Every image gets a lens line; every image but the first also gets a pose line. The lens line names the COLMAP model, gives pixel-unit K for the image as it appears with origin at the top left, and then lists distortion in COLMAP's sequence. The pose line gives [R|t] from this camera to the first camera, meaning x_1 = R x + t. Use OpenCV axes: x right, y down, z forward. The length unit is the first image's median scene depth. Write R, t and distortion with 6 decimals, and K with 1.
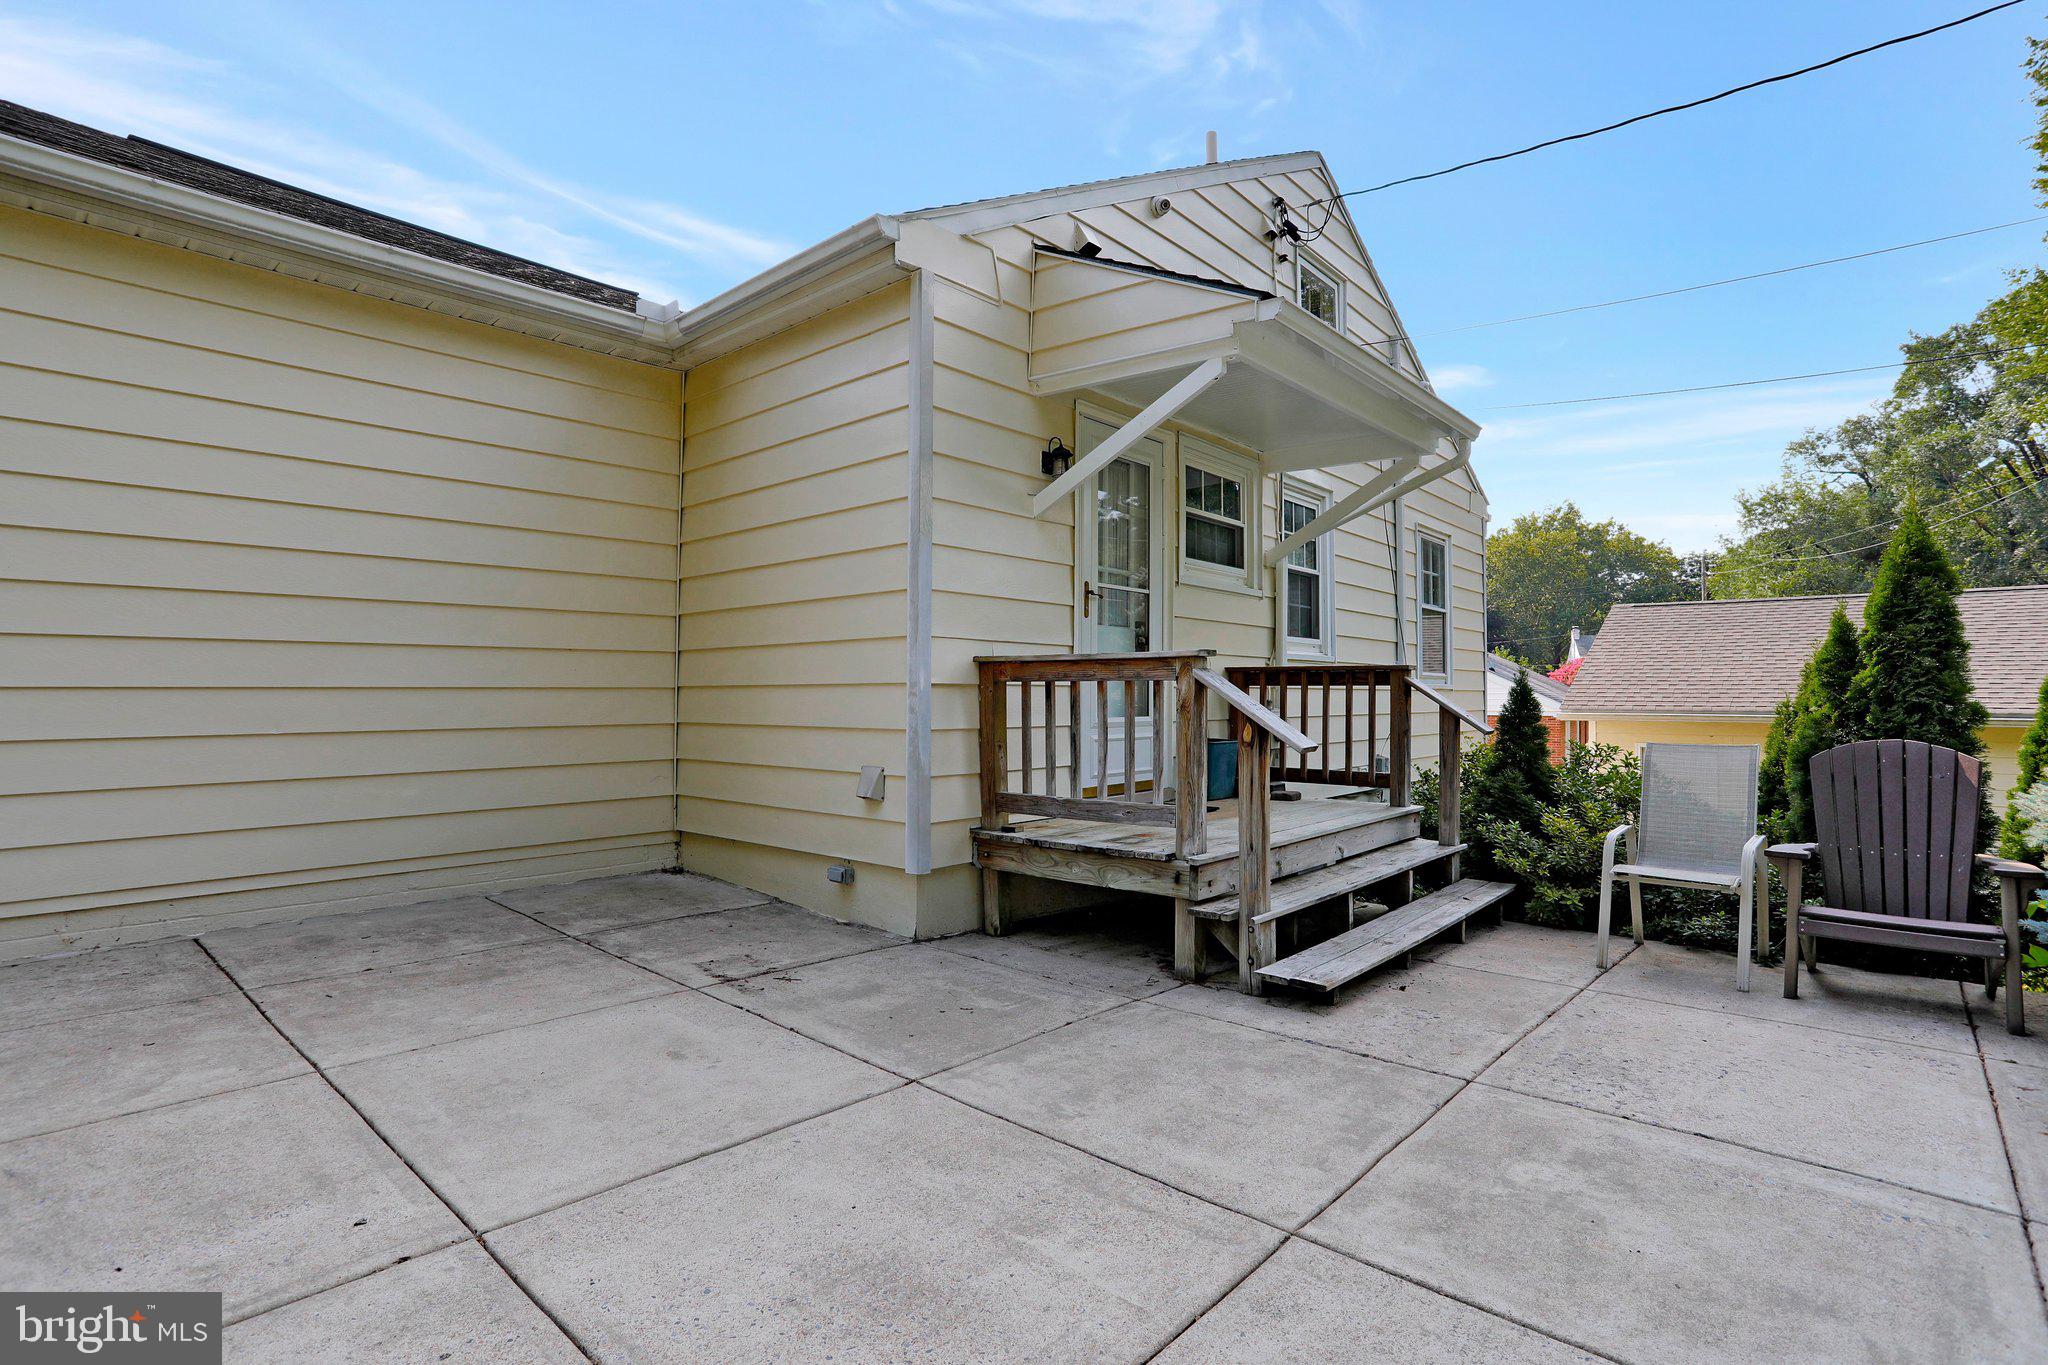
lens RADIAL K [[974.7, 0, 1013.4], [0, 974.7, 679.5], [0, 0, 1]] dist [-0.026244, 0.000703]
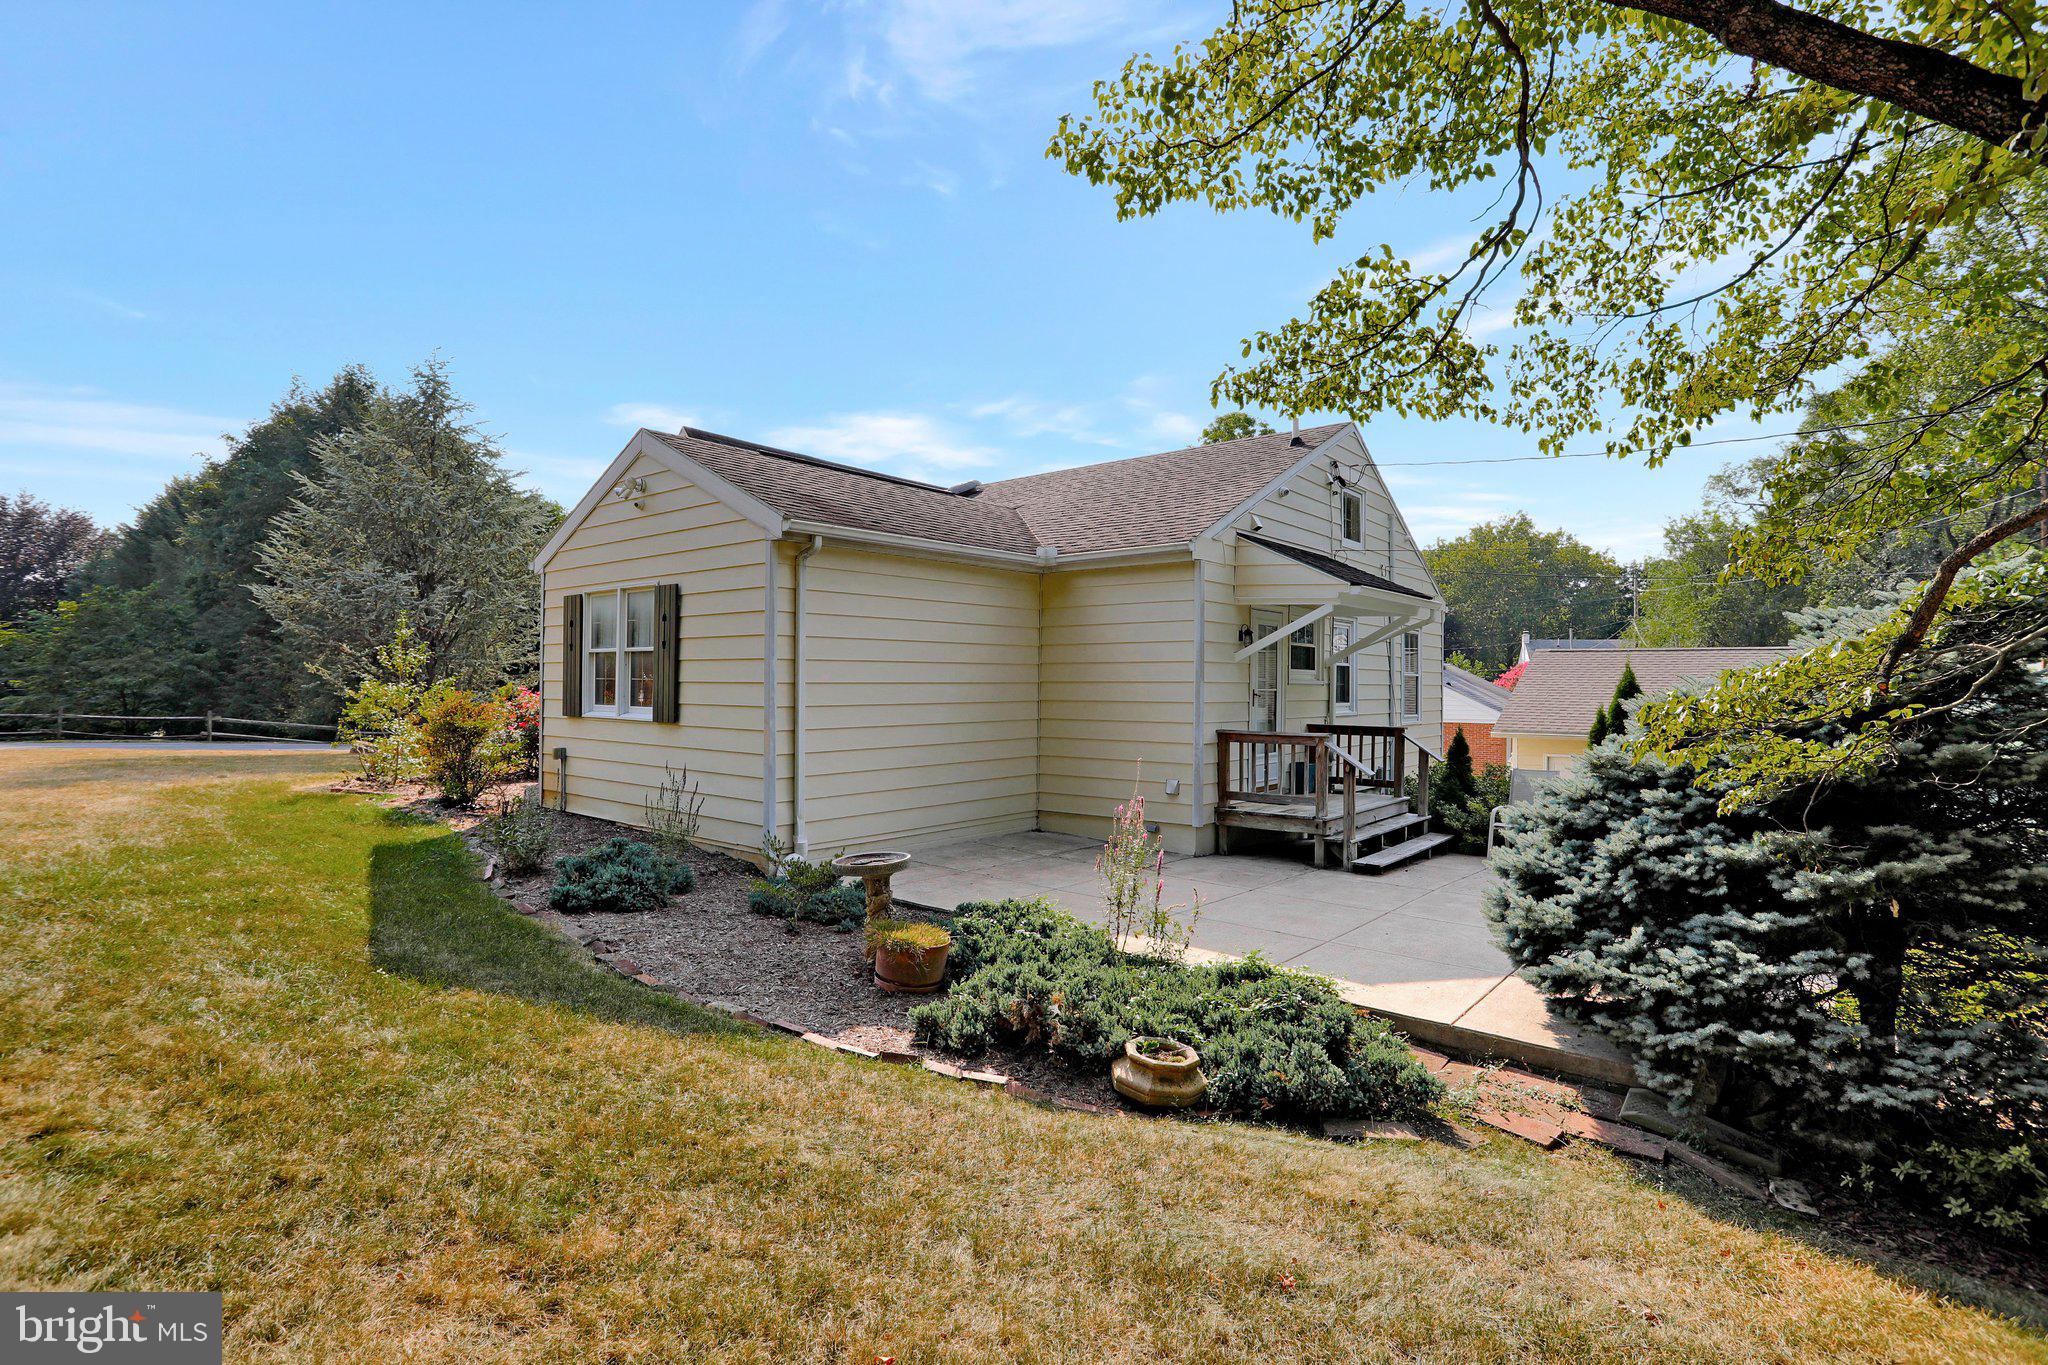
lens RADIAL K [[974.7, 0, 1033.0], [0, 974.7, 689.9], [0, 0, 1]] dist [-0.026244, 0.000703]
pose [[0.998562, 0.004630, 0.053405, -0.491556], [-0.005626, 0.999813, 0.018505, -0.131023], [-0.053309, -0.018779, 0.998401, -1.014826]]
